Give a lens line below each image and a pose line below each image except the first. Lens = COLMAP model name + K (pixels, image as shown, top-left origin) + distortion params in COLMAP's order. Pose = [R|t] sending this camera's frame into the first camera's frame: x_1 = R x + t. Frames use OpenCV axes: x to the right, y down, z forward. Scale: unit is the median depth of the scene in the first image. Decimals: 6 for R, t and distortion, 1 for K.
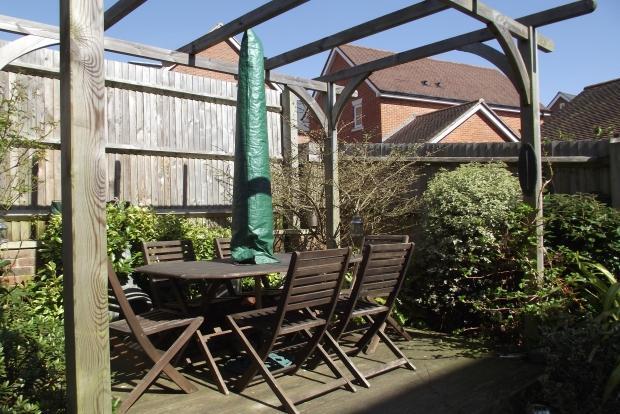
lens RADIAL K [[516.3, 0, 310.0], [0, 516.3, 207.0], [0, 0, 1]] dist [-0.000440, -0.001008]
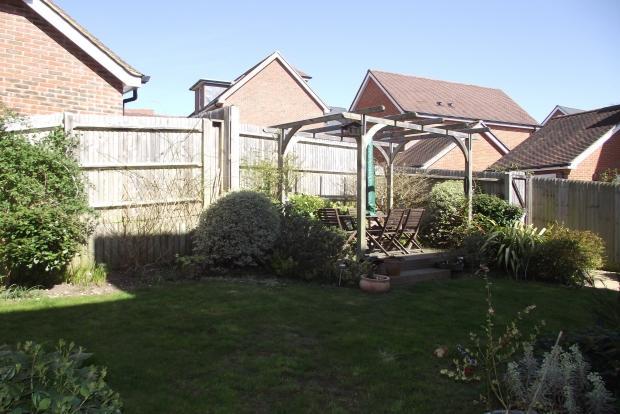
lens RADIAL K [[516.3, 0, 310.0], [0, 516.3, 207.0], [0, 0, 1]] dist [-0.000440, -0.001008]
pose [[0.999284, 0.023444, -0.029686, -0.247576], [-0.023028, 0.999633, 0.014258, 0.019138], [0.030010, -0.013565, 0.999458, -1.328418]]
